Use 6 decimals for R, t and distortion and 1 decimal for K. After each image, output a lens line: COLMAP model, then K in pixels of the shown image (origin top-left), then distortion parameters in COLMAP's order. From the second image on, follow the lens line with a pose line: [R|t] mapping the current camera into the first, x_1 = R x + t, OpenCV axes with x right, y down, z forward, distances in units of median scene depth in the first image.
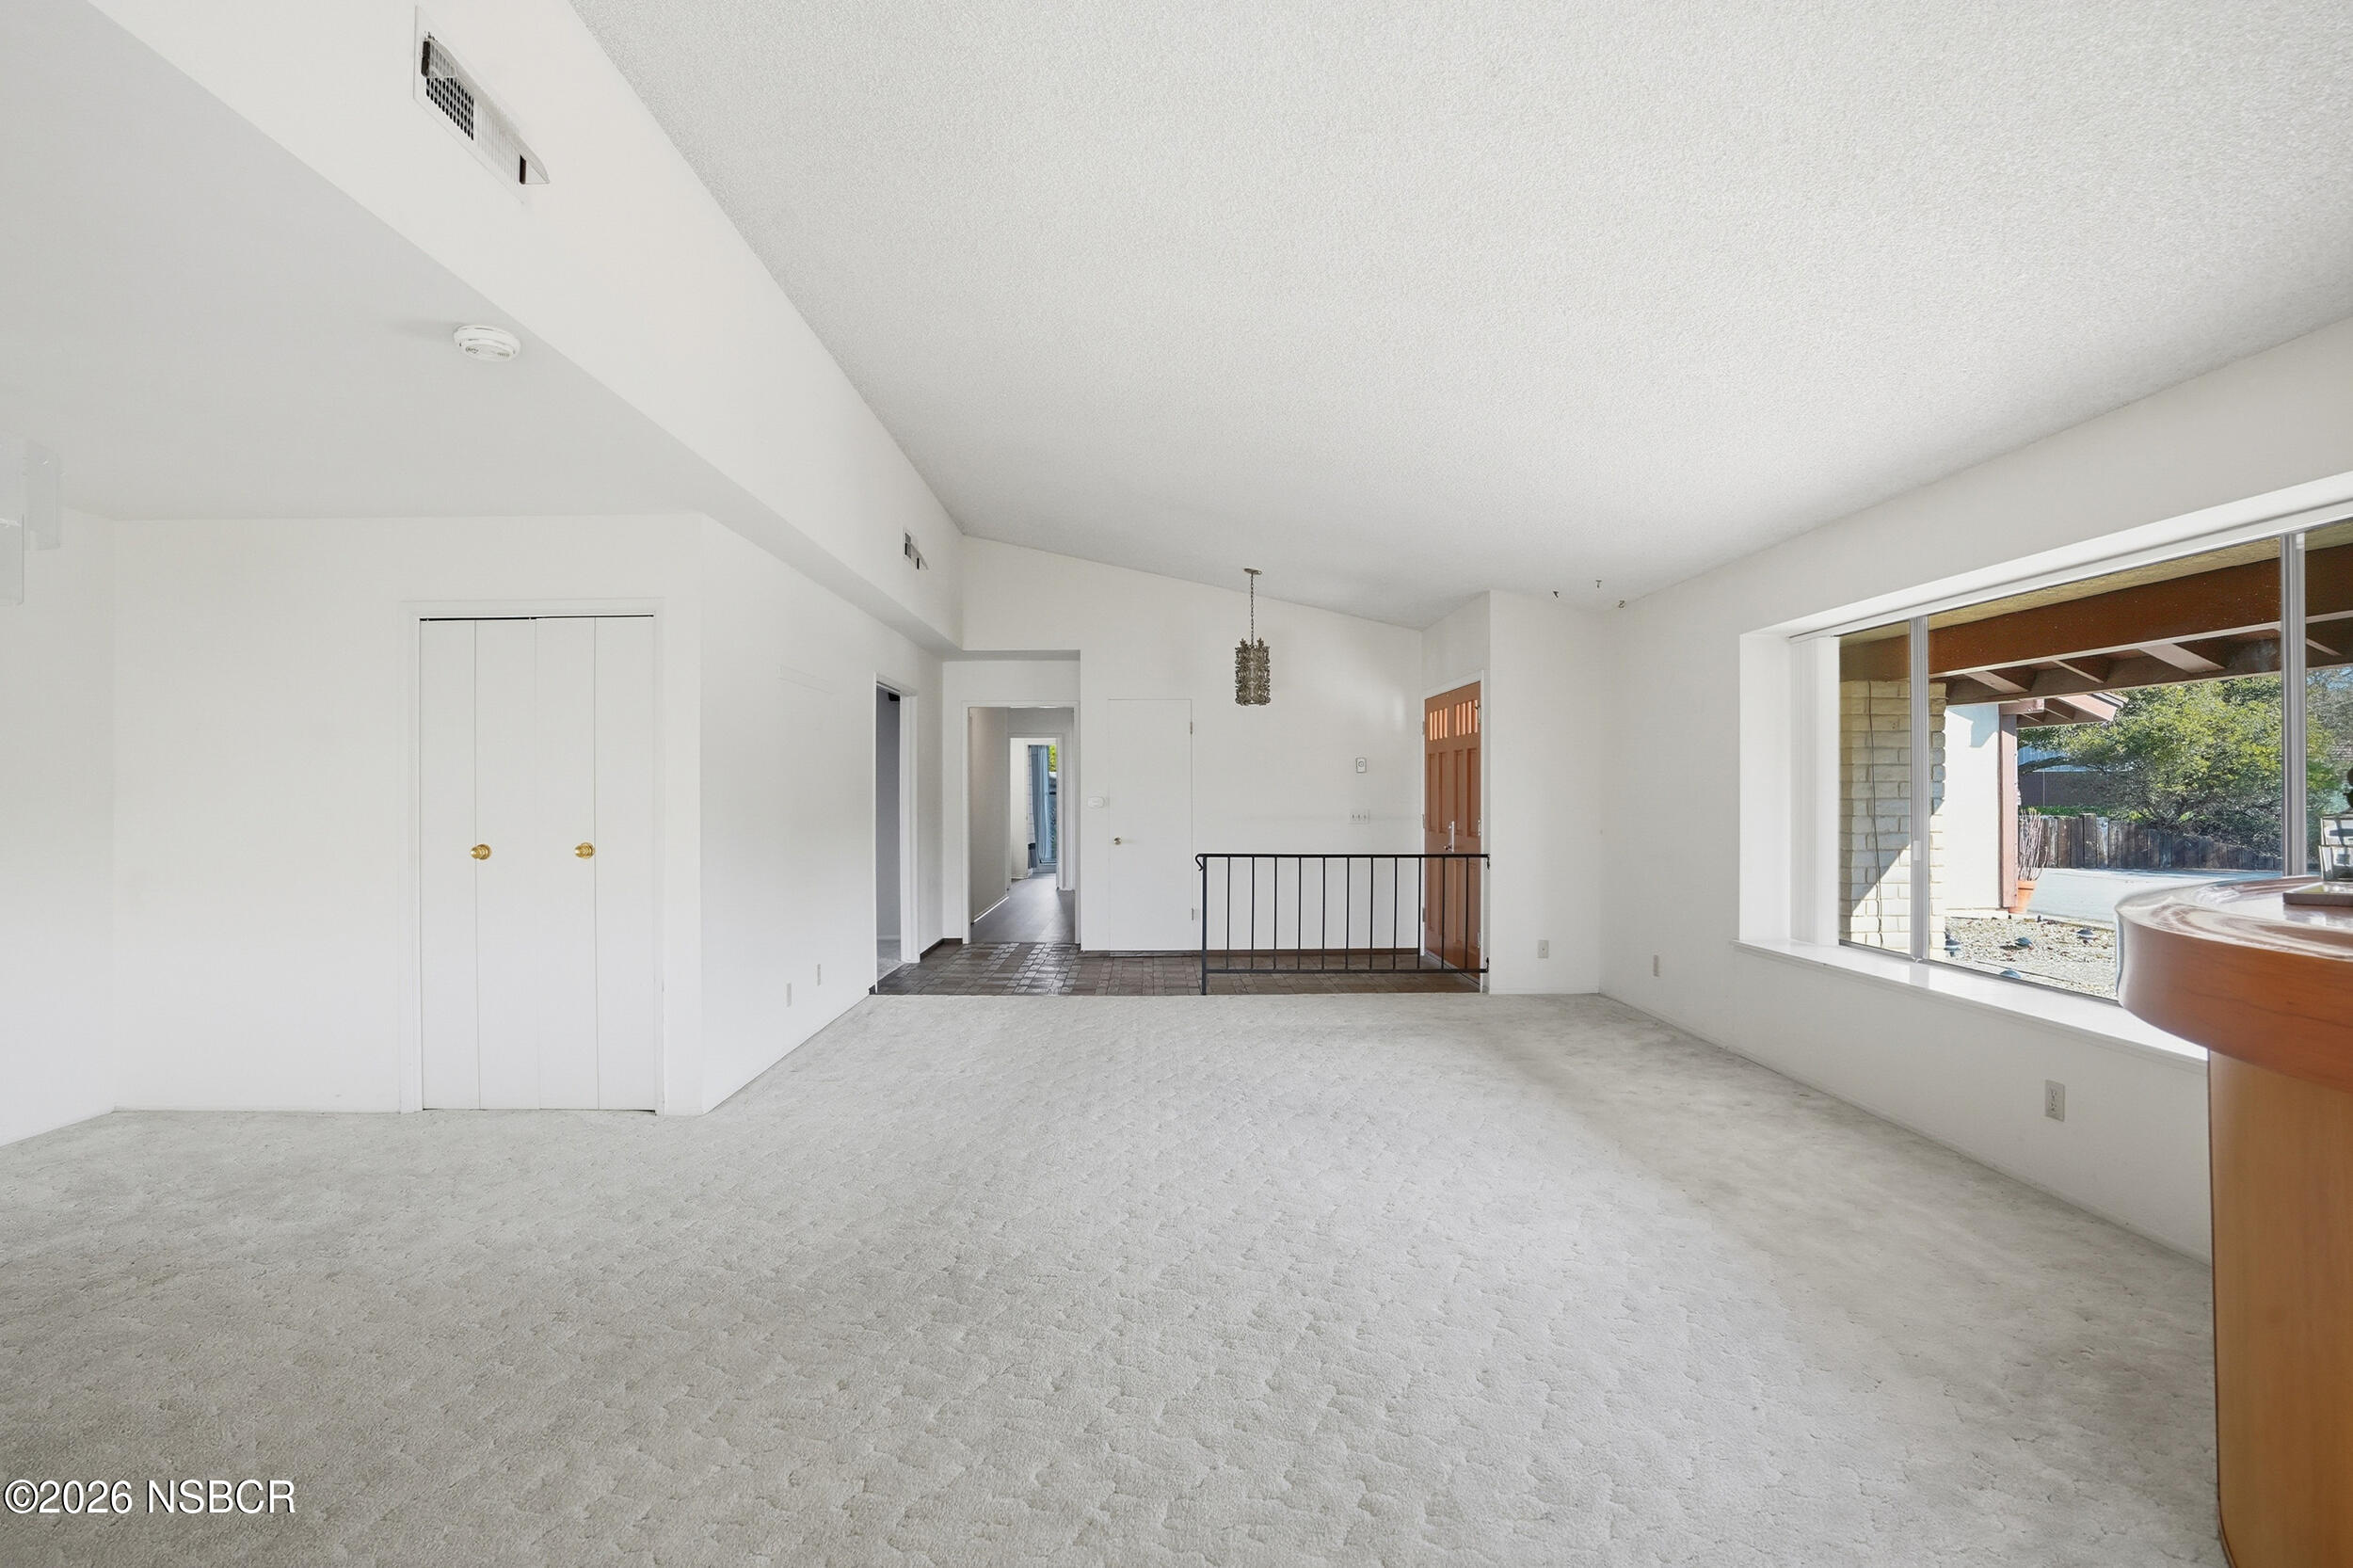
lens RADIAL K [[1098.2, 0, 1154.1], [0, 1098.2, 790.5], [0, 0, 1]] dist [-0.081284, 0.028864]
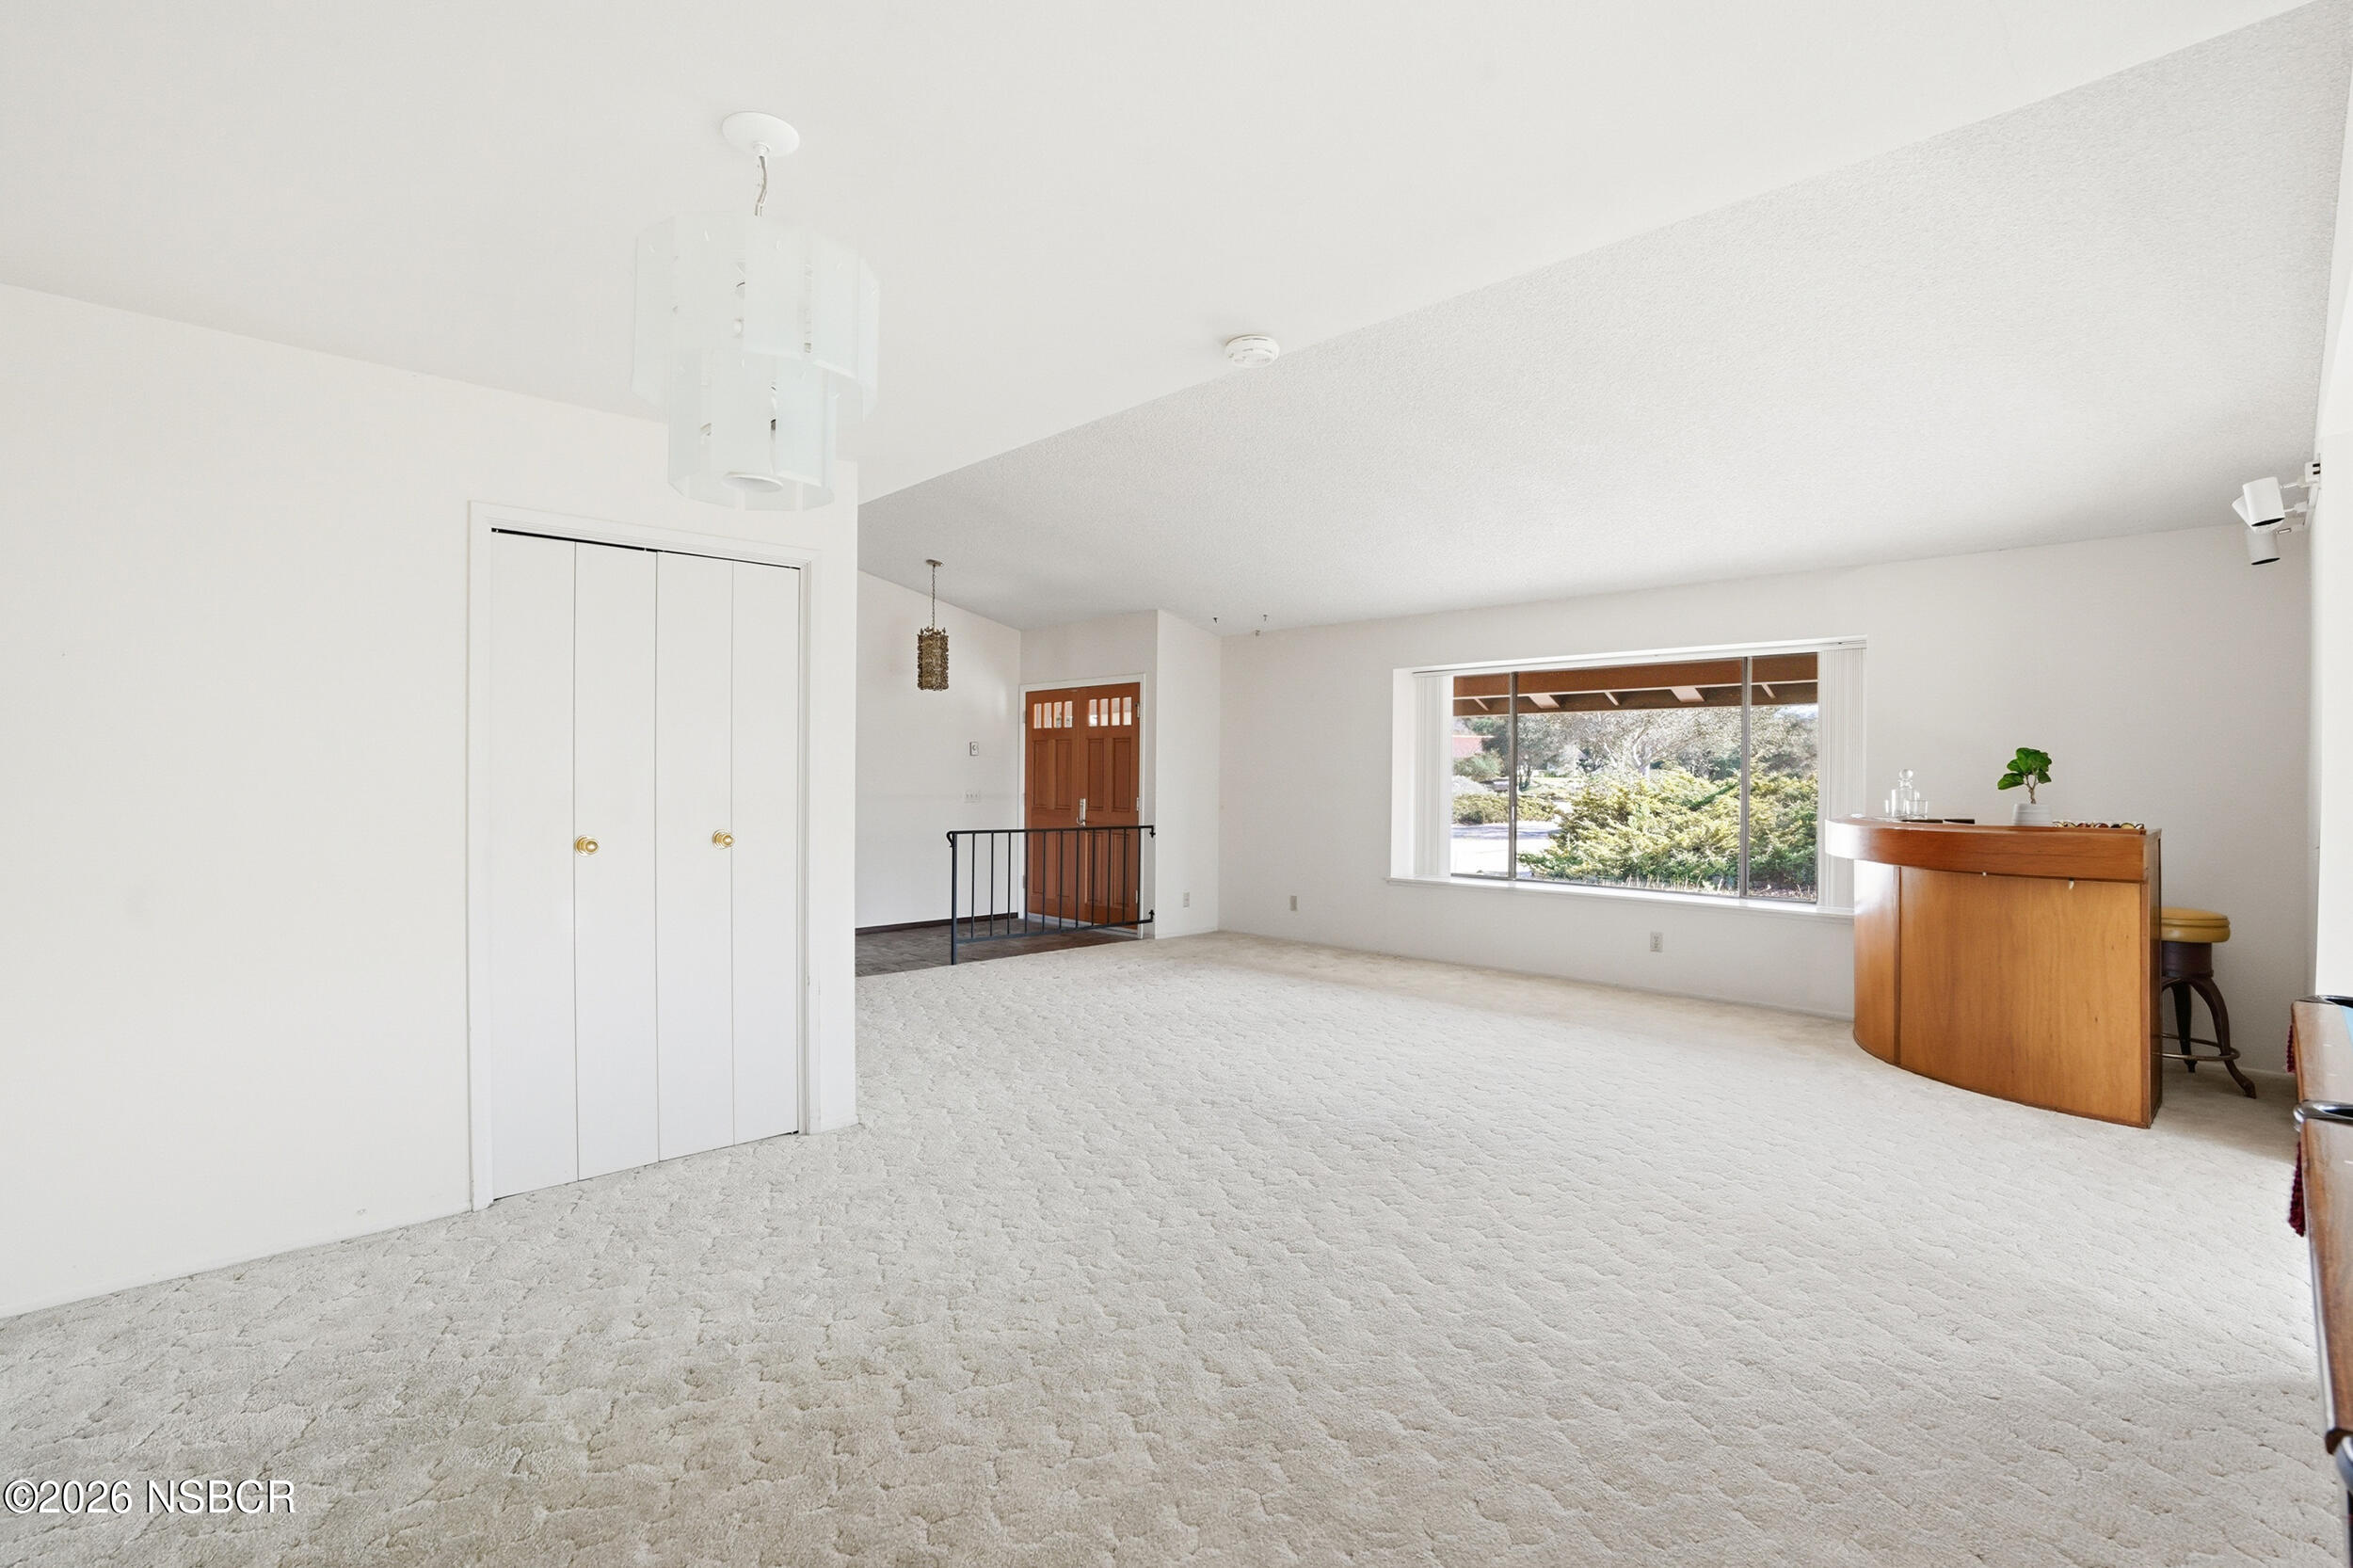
lens RADIAL K [[1098.2, 0, 1154.1], [0, 1098.2, 790.5], [0, 0, 1]] dist [-0.081284, 0.028864]
pose [[0.732924, -0.002072, 0.680308, -0.529796], [-0.010034, 0.999854, 0.013856, 0.002046], [-0.680237, -0.016981, 0.732796, 0.096175]]
